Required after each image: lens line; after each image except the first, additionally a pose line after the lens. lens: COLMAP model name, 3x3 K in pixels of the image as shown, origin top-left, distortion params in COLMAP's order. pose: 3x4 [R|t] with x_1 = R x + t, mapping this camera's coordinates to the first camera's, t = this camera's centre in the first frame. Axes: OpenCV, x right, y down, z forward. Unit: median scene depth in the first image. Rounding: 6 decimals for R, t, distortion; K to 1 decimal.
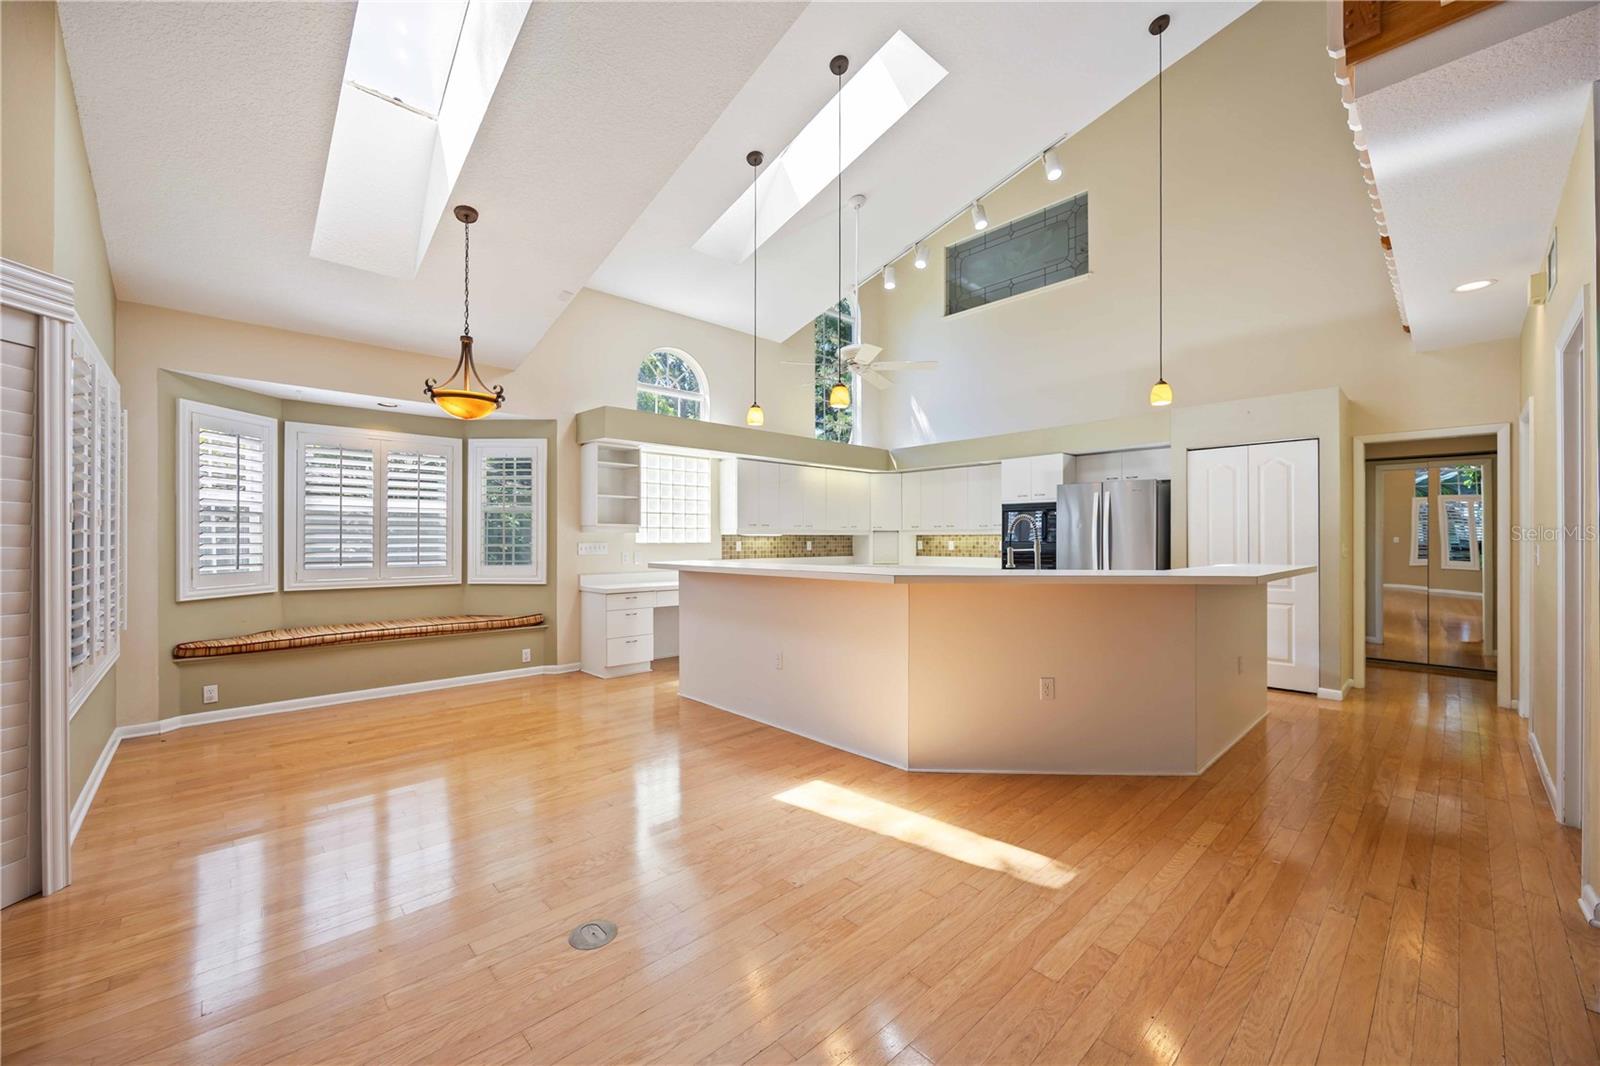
lens RADIAL K [[619.3, 0, 798.7], [0, 619.3, 537.6], [0, 0, 1]] dist [-0.000513, -0.000282]
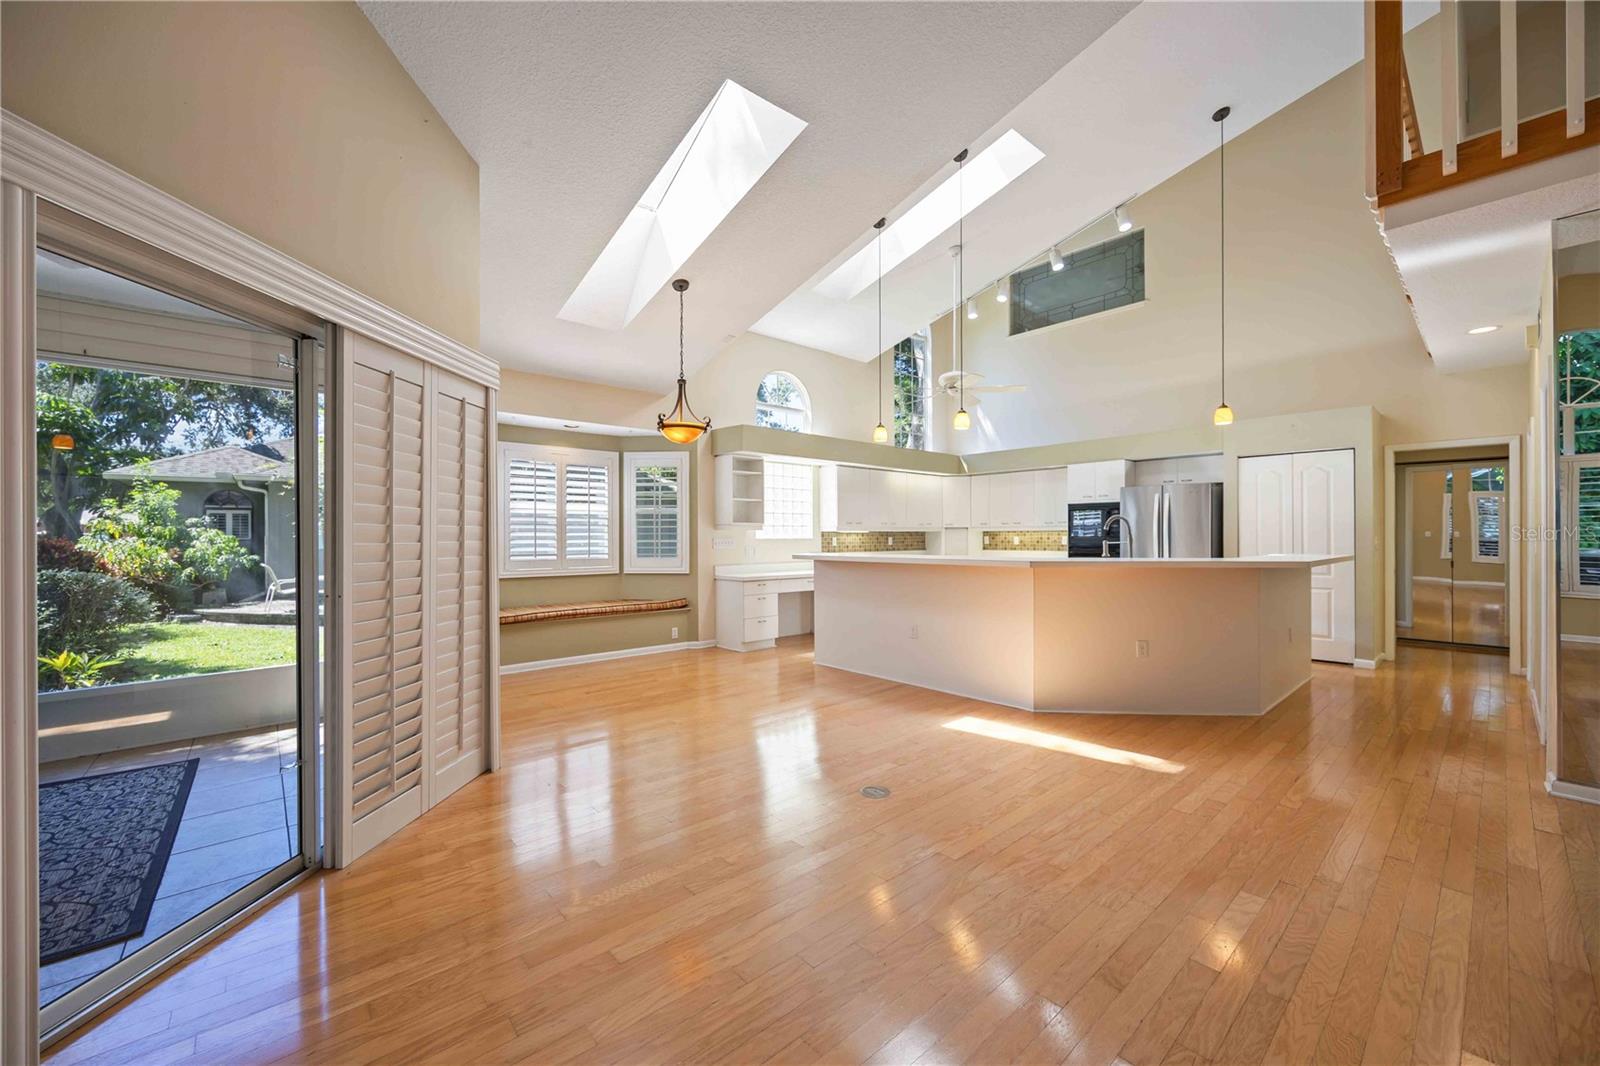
lens RADIAL K [[619.3, 0, 798.0], [0, 619.3, 535.9], [0, 0, 1]] dist [-0.000513, -0.000282]
pose [[0.999571, -0.003425, -0.029089, -0.161726], [0.003483, 0.999992, 0.001923, 0.001270], [0.029083, -0.002023, 0.999575, -0.183112]]
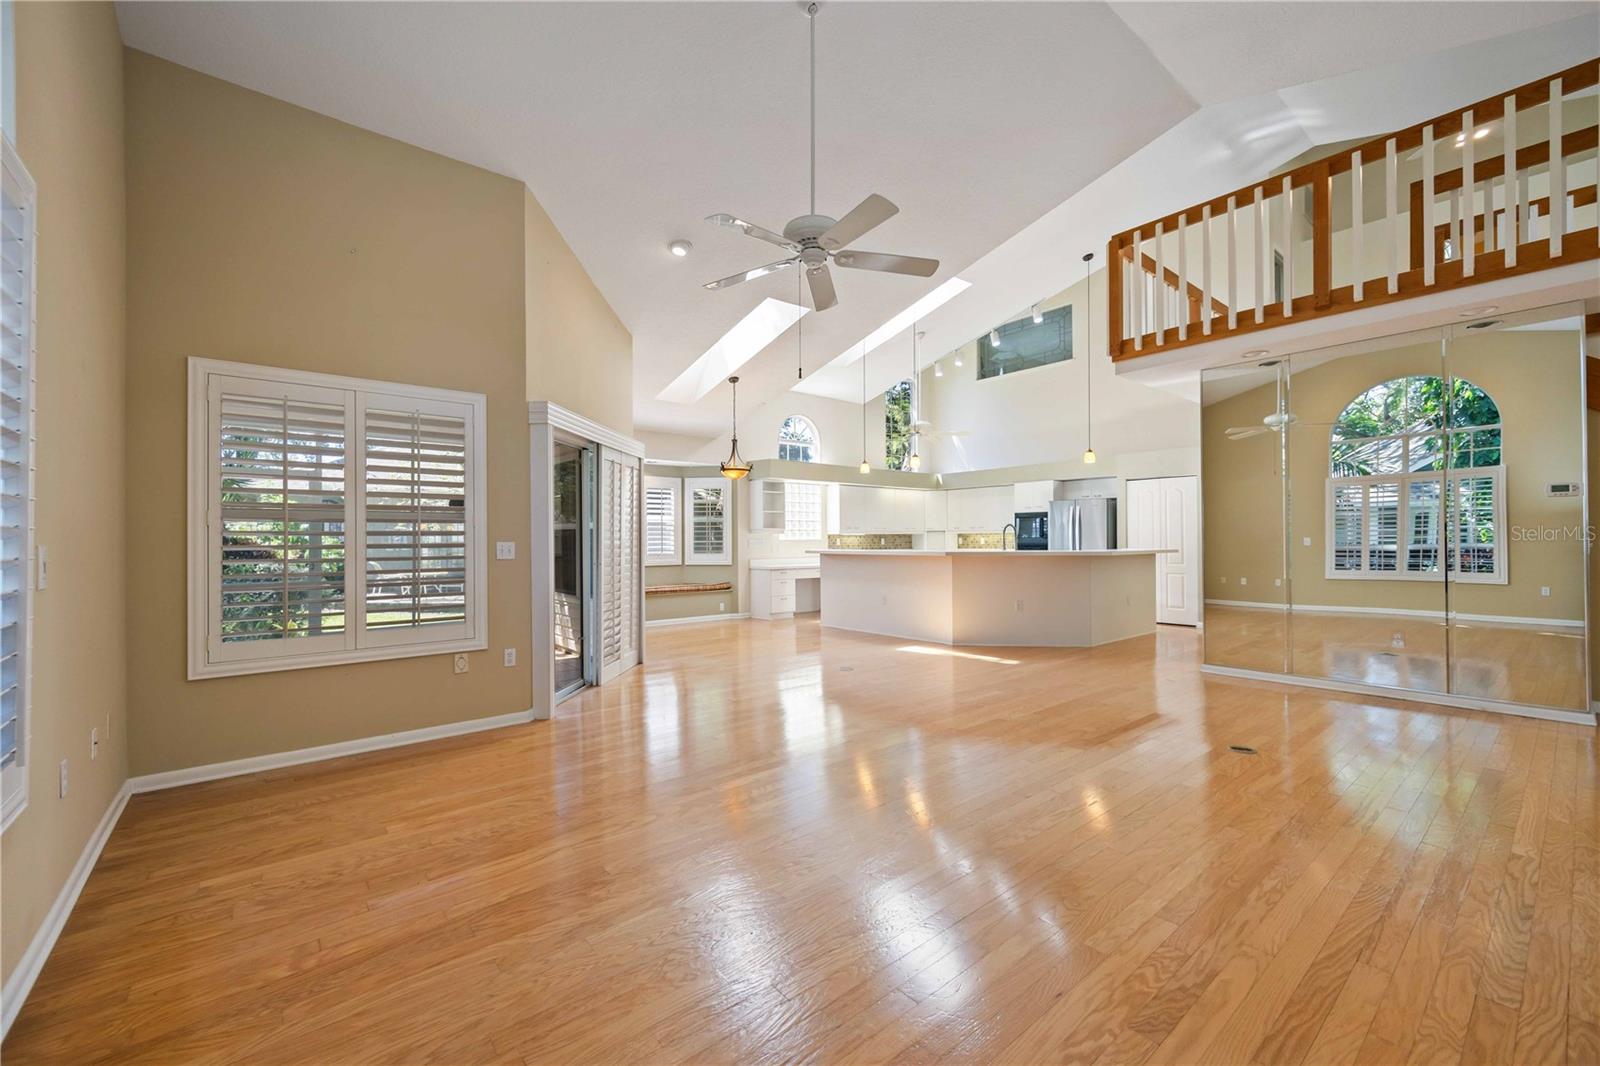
lens RADIAL K [[642.3, 0, 793.4], [0, 642.3, 536.0], [0, 0, 1]] dist [-0.001328, 0.000369]
pose [[0.997819, -0.006611, -0.065678, -0.127225], [0.006446, 0.999976, -0.002711, 0.003386], [0.065694, 0.002282, 0.997837, -0.705408]]
